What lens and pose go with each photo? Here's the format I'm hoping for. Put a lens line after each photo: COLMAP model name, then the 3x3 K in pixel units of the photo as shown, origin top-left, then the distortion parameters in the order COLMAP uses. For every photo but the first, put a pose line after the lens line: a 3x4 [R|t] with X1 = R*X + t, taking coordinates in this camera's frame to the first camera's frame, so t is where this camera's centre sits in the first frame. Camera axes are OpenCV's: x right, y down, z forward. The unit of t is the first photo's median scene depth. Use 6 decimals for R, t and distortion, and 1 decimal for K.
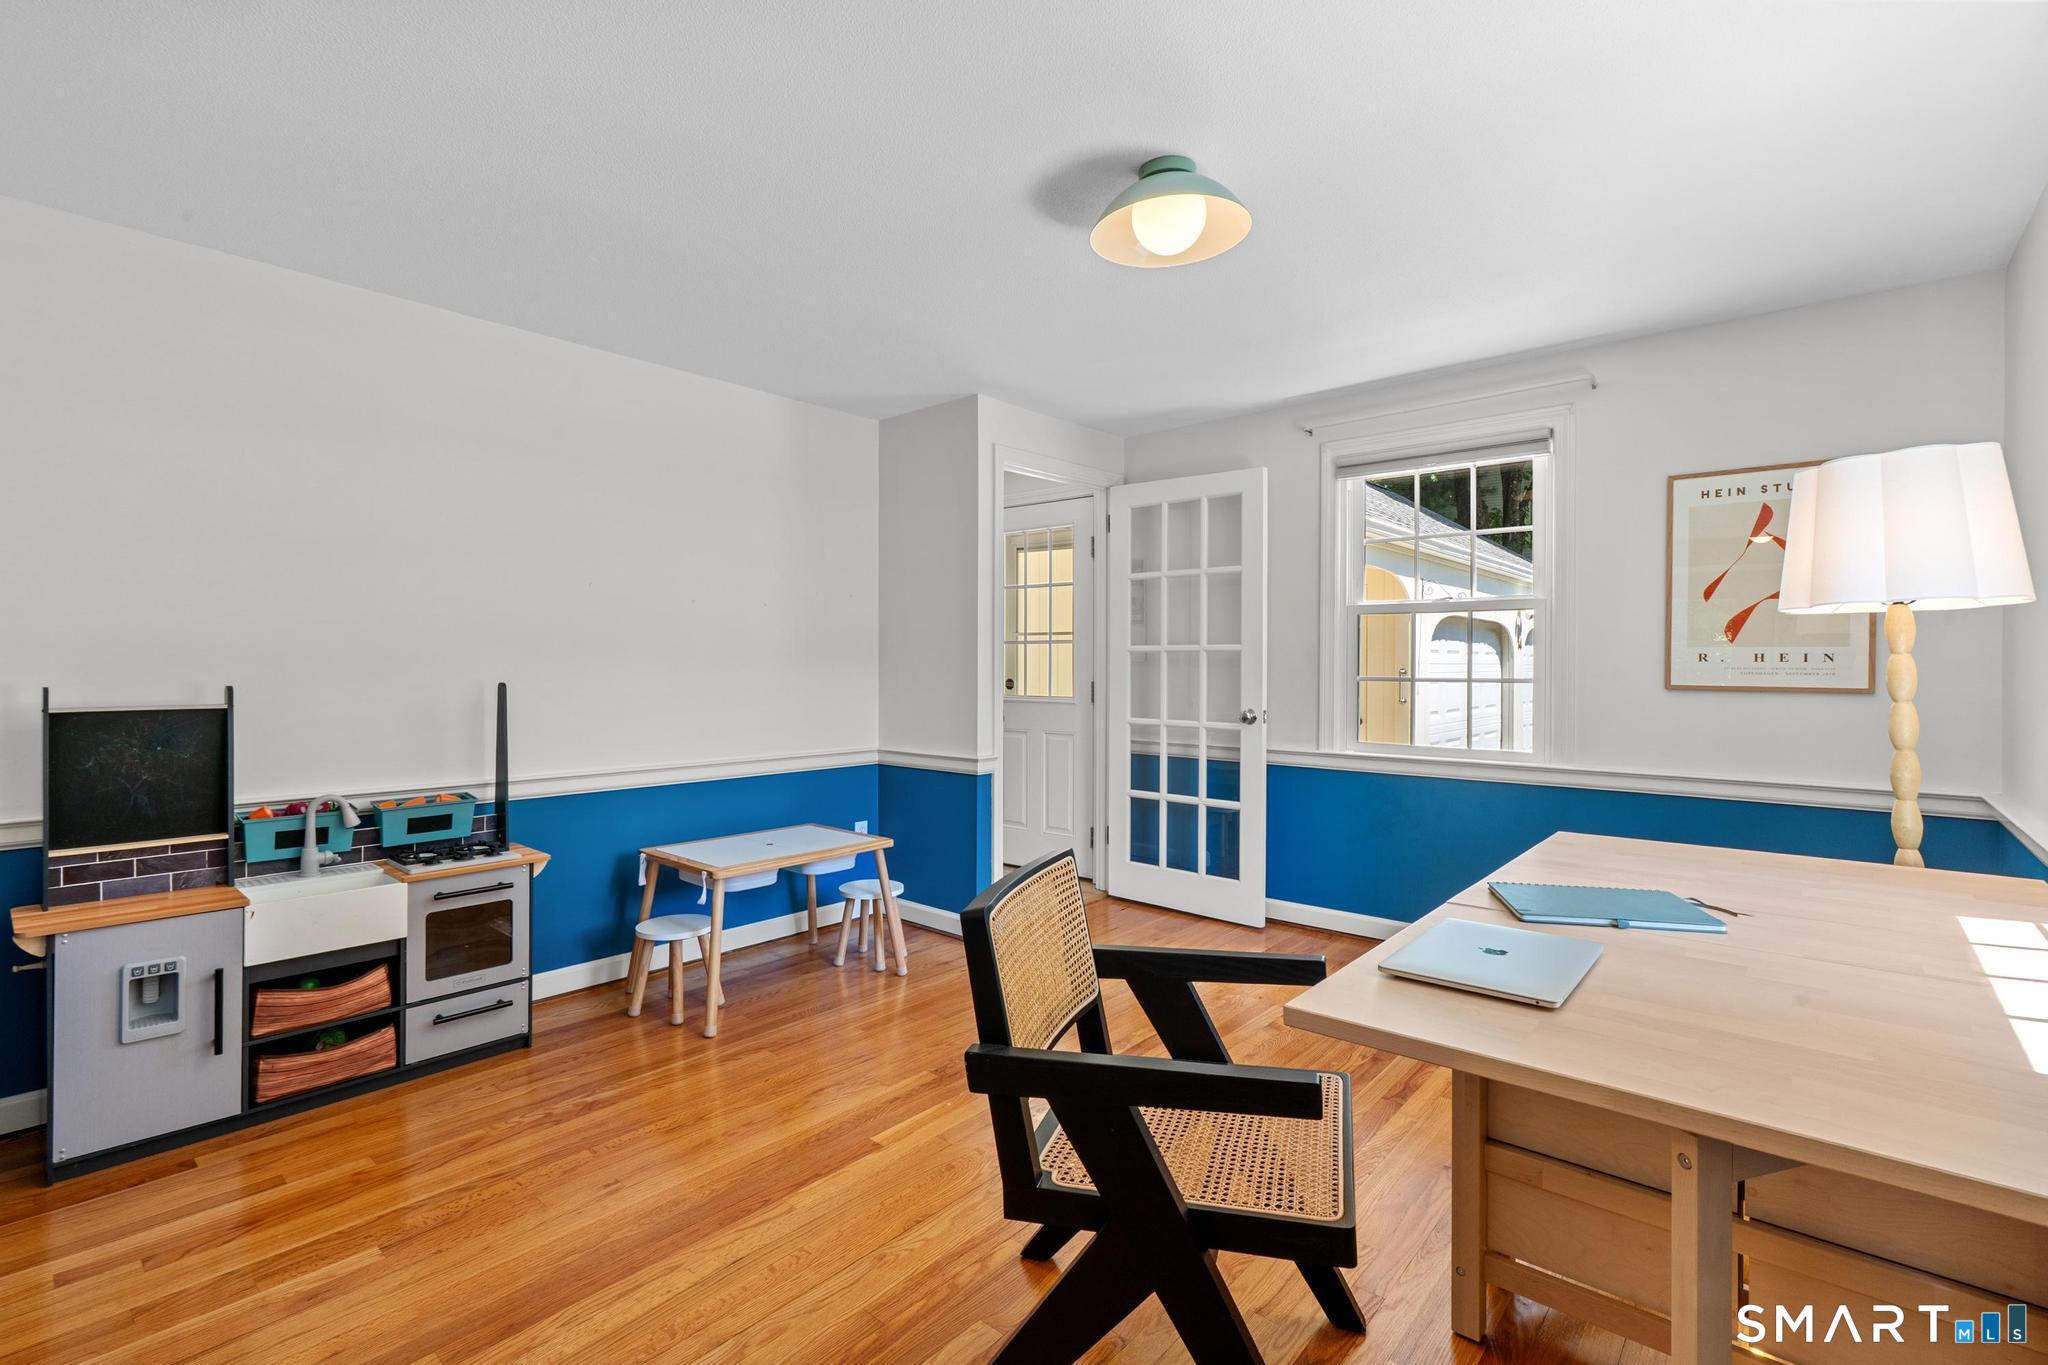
lens RADIAL K [[927.8, 0, 1026.6], [0, 927.8, 666.6], [0, 0, 1]] dist [-0.007613, 0.001026]
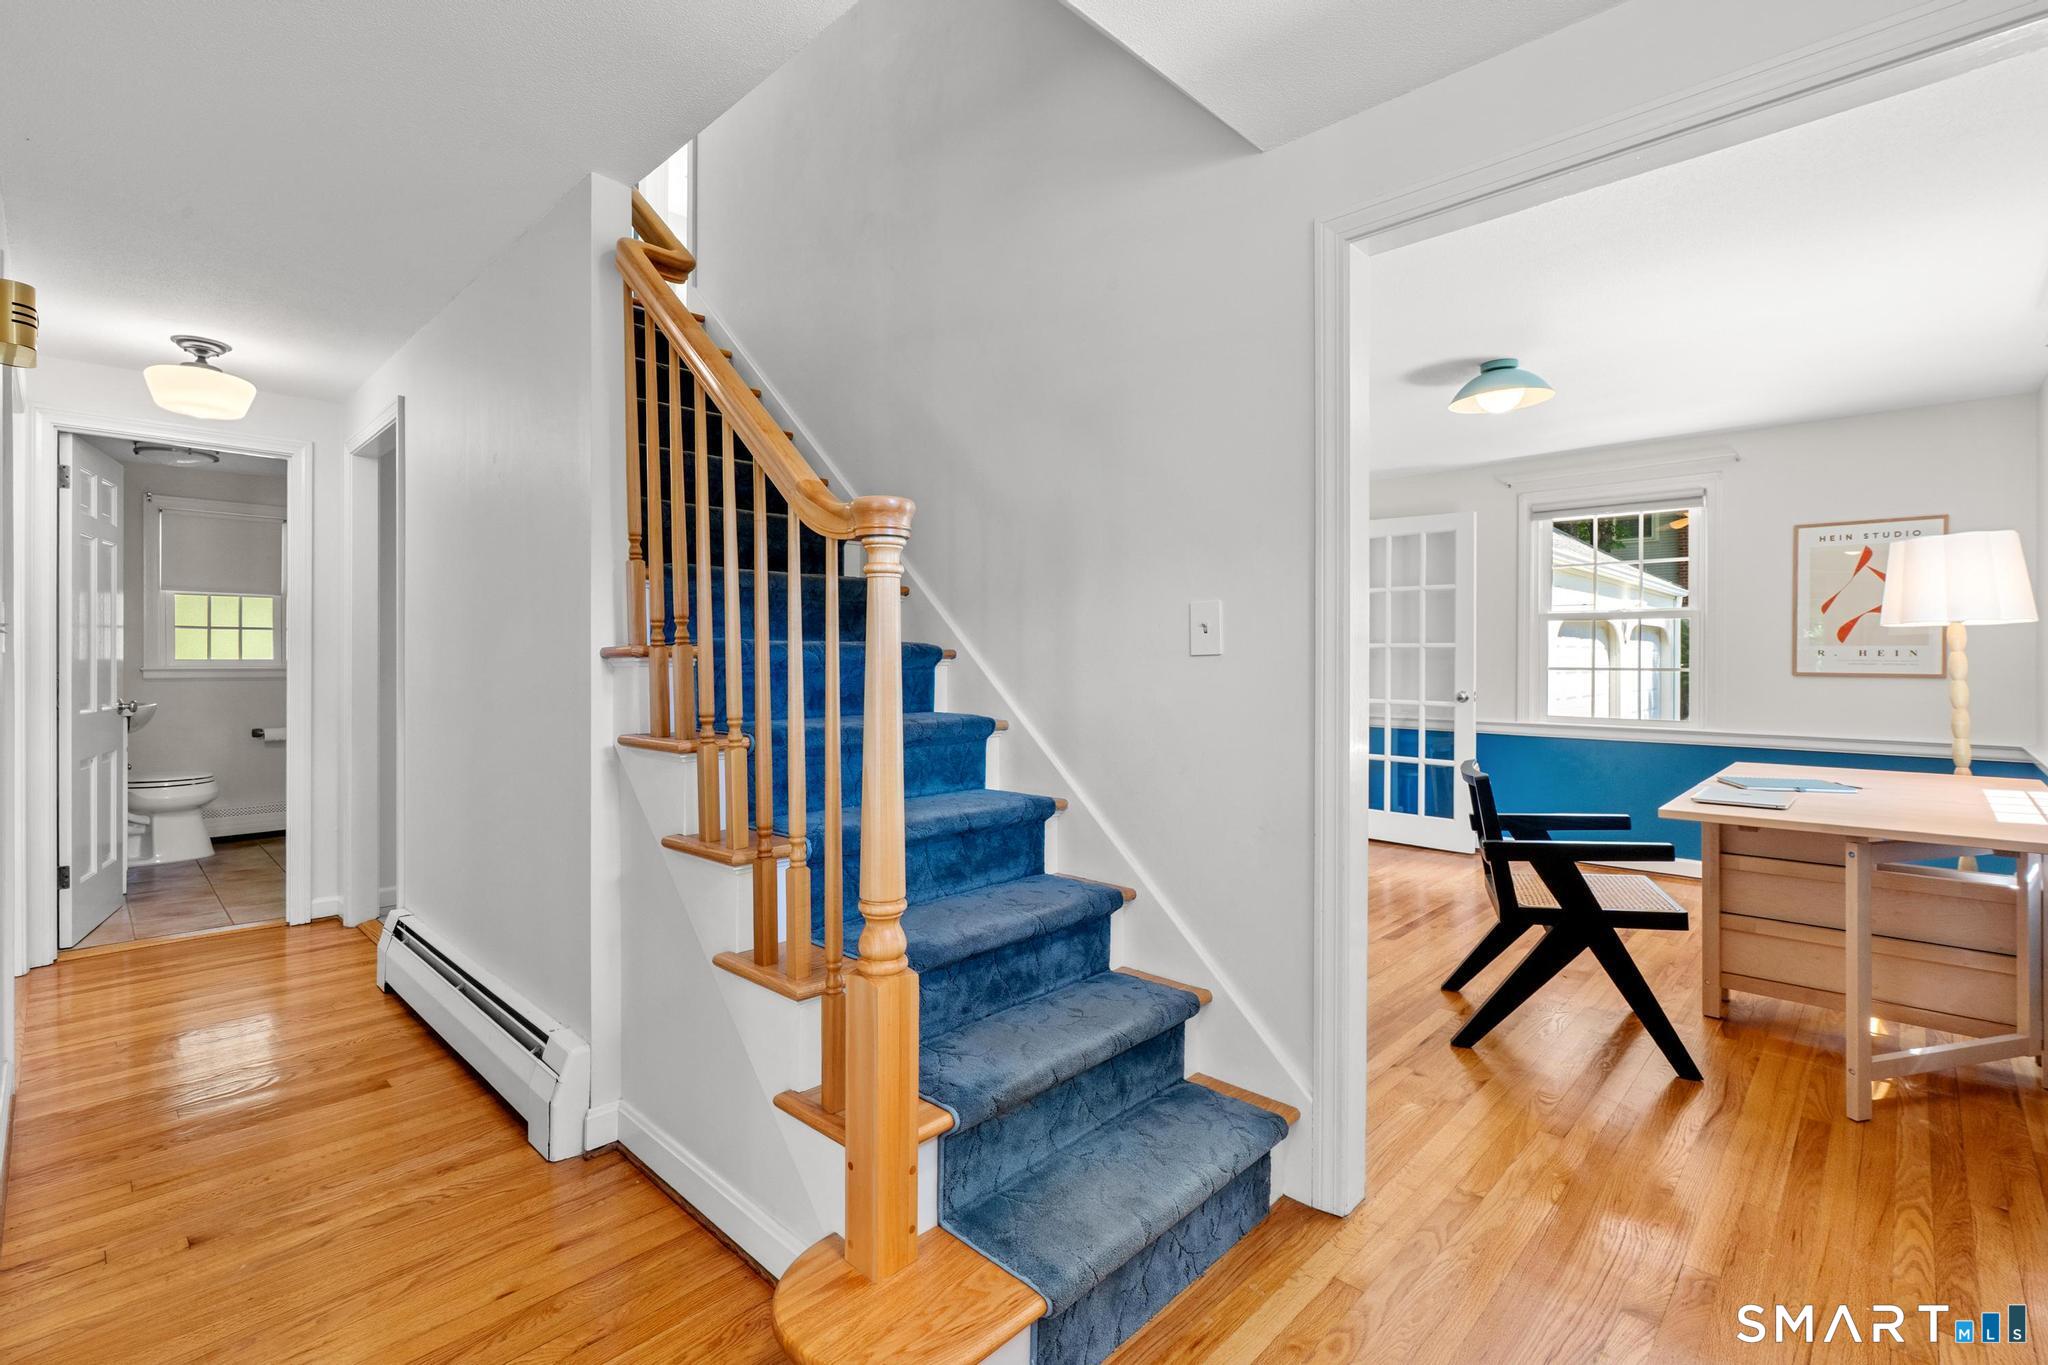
lens RADIAL K [[927.8, 0, 1020.2], [0, 927.8, 664.4], [0, 0, 1]] dist [-0.007613, 0.001026]
pose [[0.998573, -0.003065, -0.053315, -0.344604], [0.003318, 0.999984, 0.004655, -0.002155], [0.053300, -0.004826, 0.998567, -0.395765]]
